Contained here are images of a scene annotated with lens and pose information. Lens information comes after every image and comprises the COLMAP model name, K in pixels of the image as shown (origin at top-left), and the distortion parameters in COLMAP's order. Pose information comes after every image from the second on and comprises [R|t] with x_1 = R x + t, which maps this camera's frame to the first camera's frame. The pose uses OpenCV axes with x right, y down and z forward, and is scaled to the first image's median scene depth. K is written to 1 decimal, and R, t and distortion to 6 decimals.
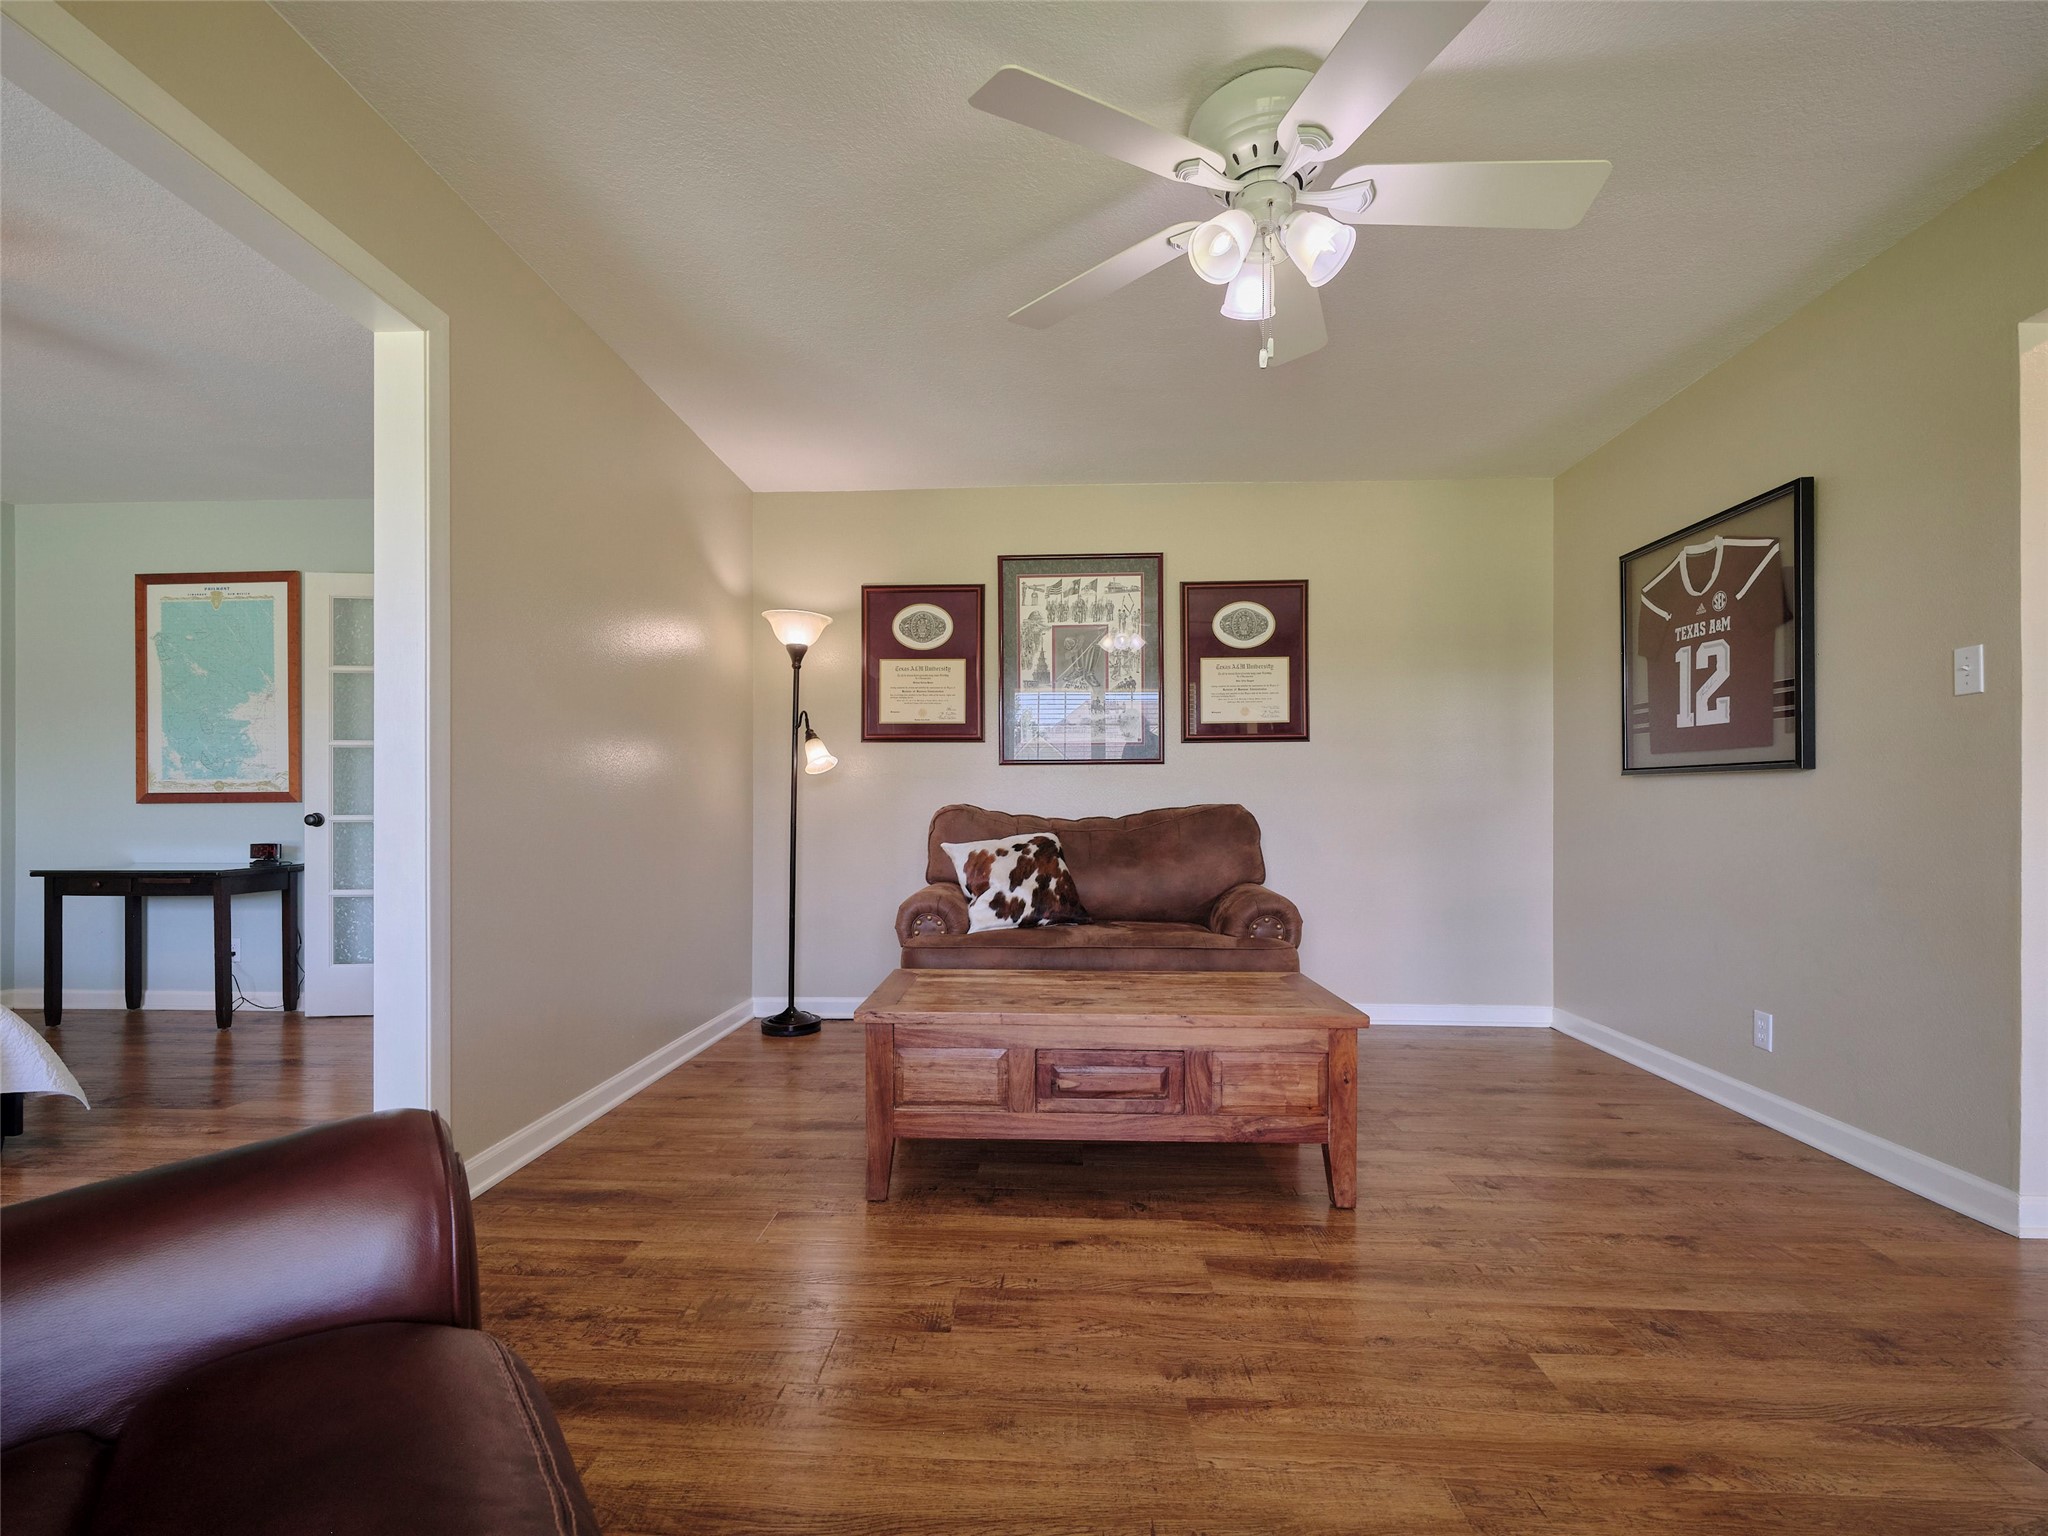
lens RADIAL K [[945.7, 0, 1026.7], [0, 945.7, 807.0], [0, 0, 1]] dist [-0.003966, 0.000267]
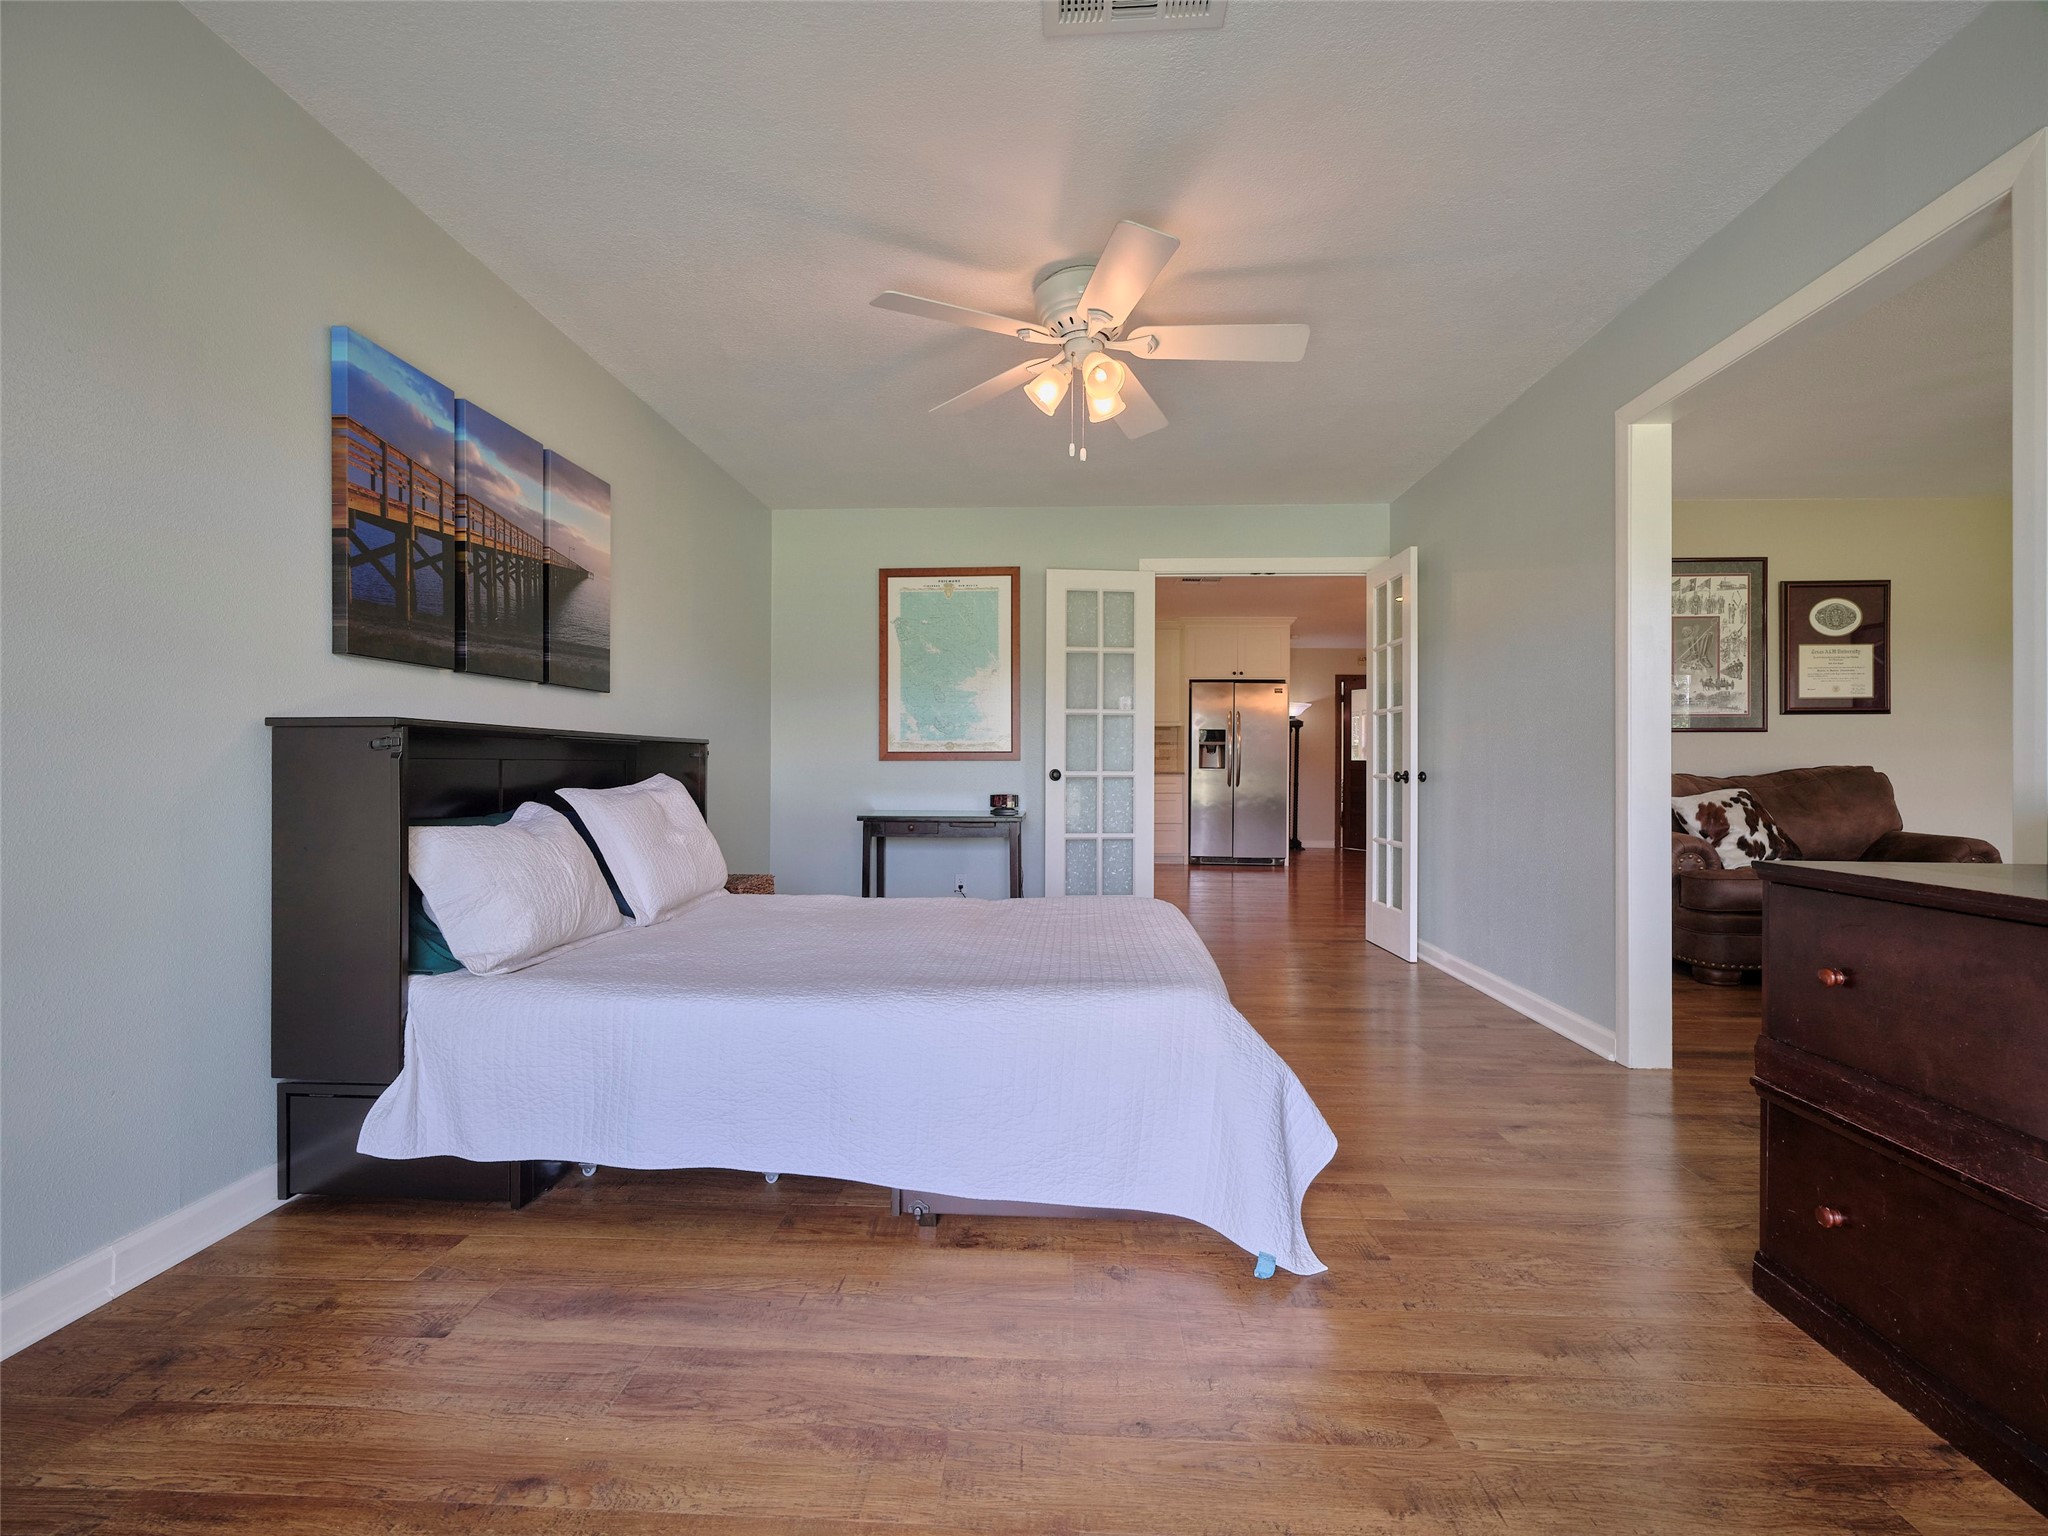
lens RADIAL K [[932.6, 0, 1009.8], [0, 932.6, 761.6], [0, 0, 1]] dist [-0.001864, 0.000840]
pose [[0.999980, 0.005000, -0.003847, -0.966698], [-0.005011, 0.999983, -0.002883, 0.000299], [0.003833, 0.002902, 0.999988, -0.225441]]
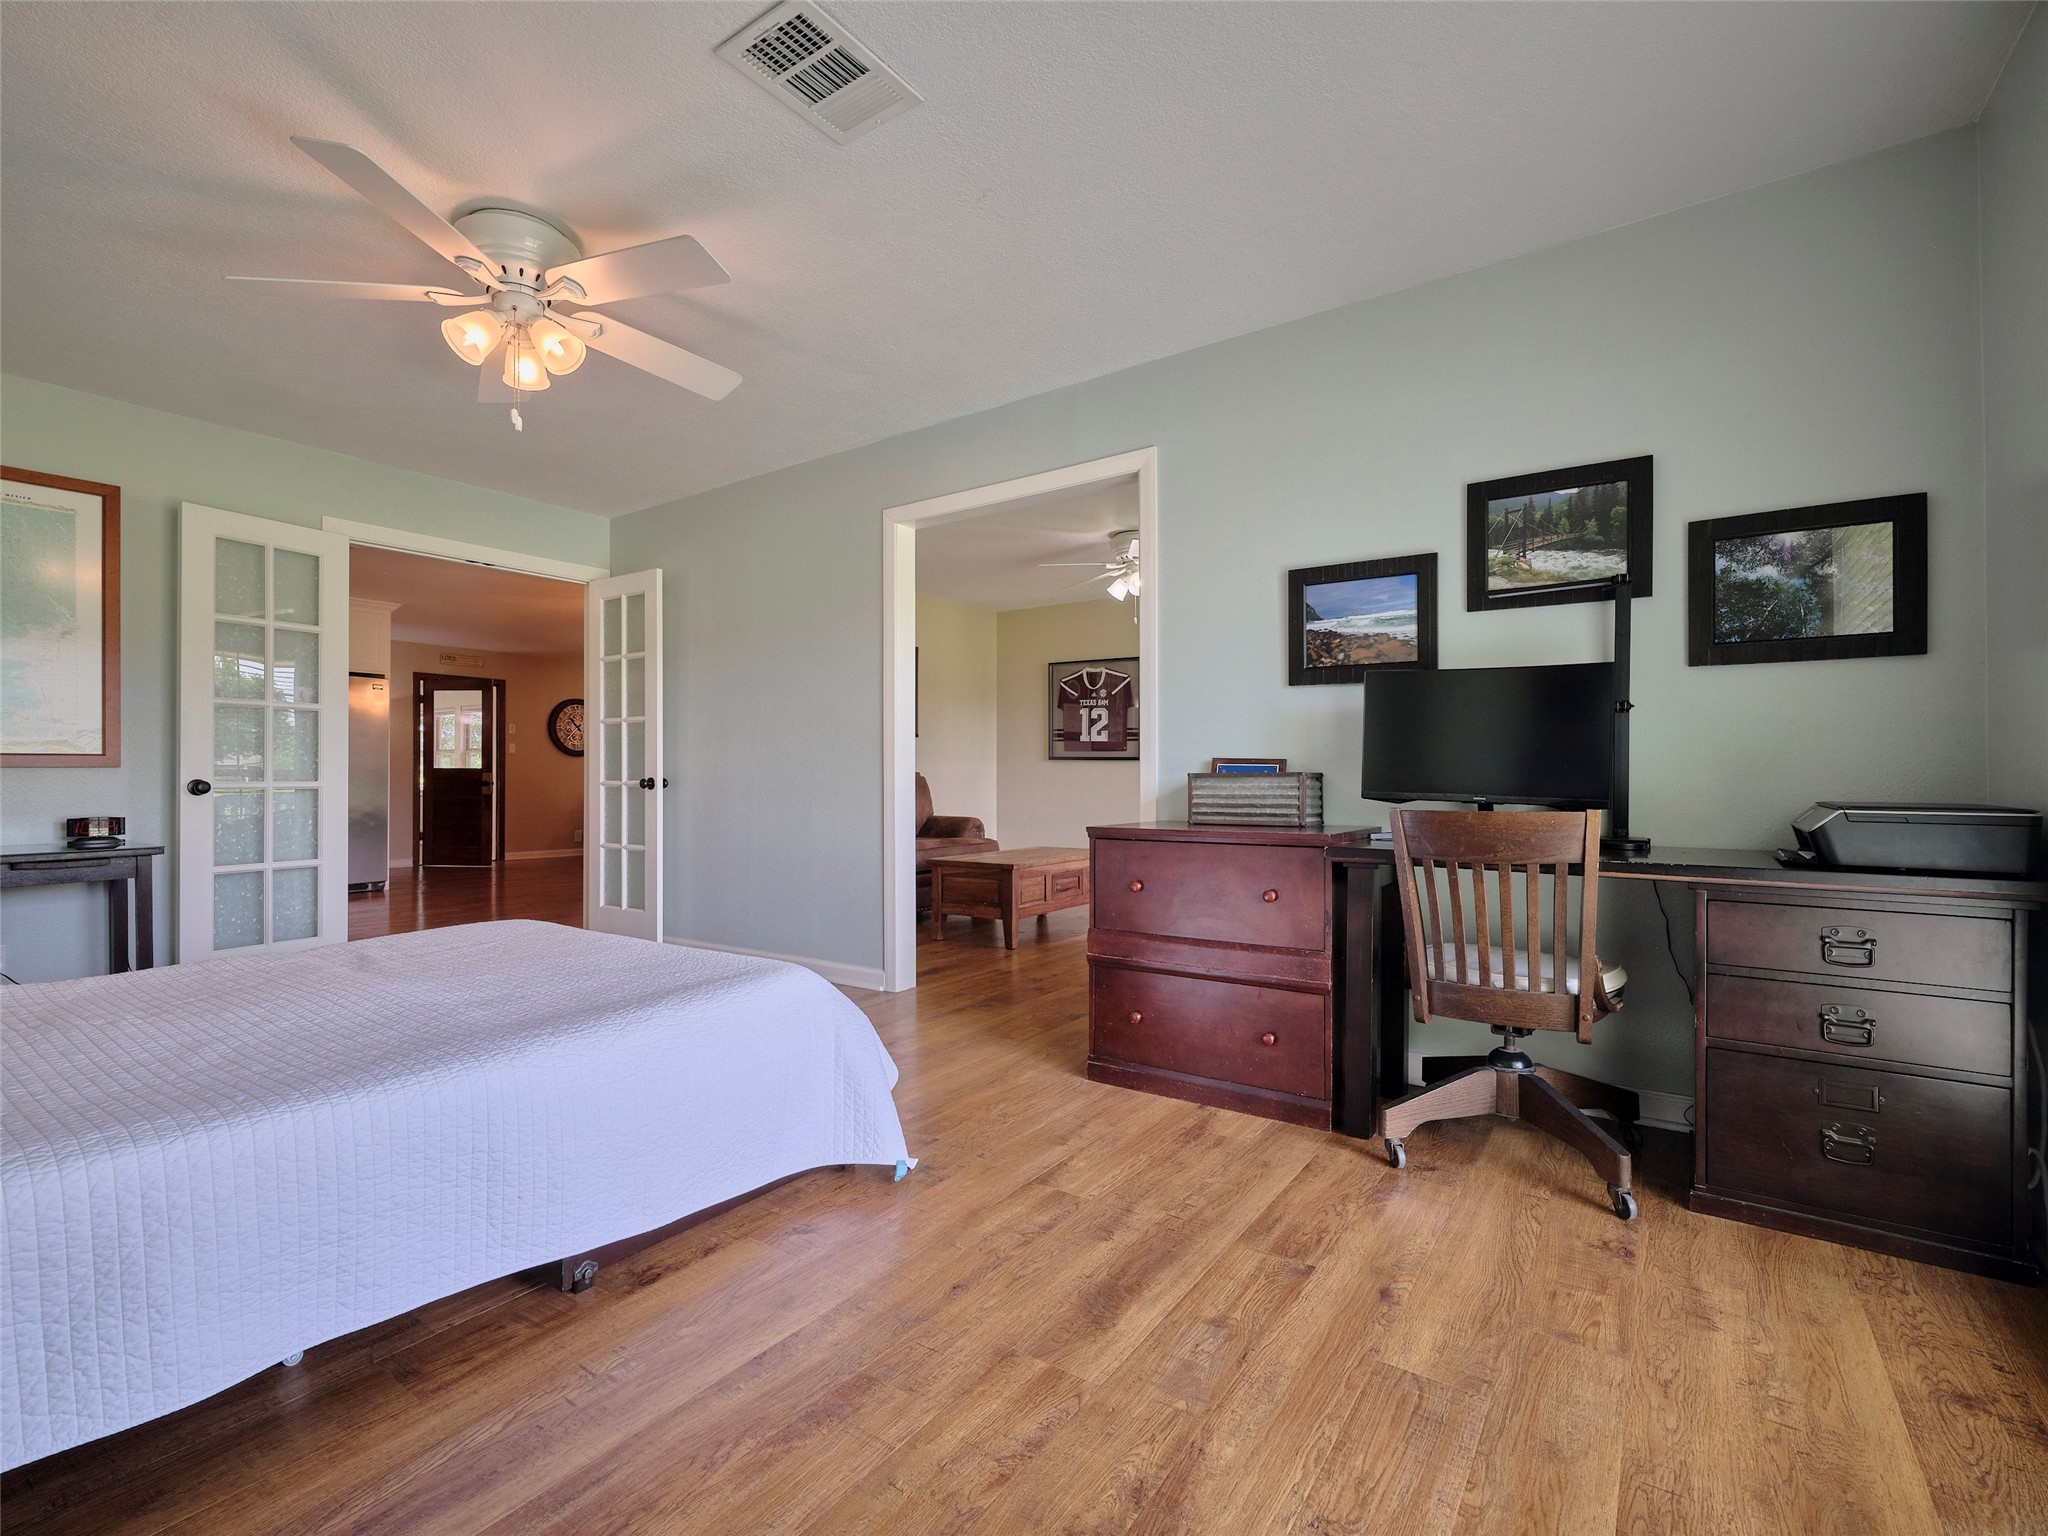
lens RADIAL K [[941.3, 0, 1030.8], [0, 941.3, 767.5], [0, 0, 1]] dist [0.000267, 0.000515]
pose [[0.522819, 0.007024, 0.852415, -1.309966], [0.000247, 0.999965, -0.008391, 0.003083], [-0.852444, 0.004598, 0.522799, -0.135616]]
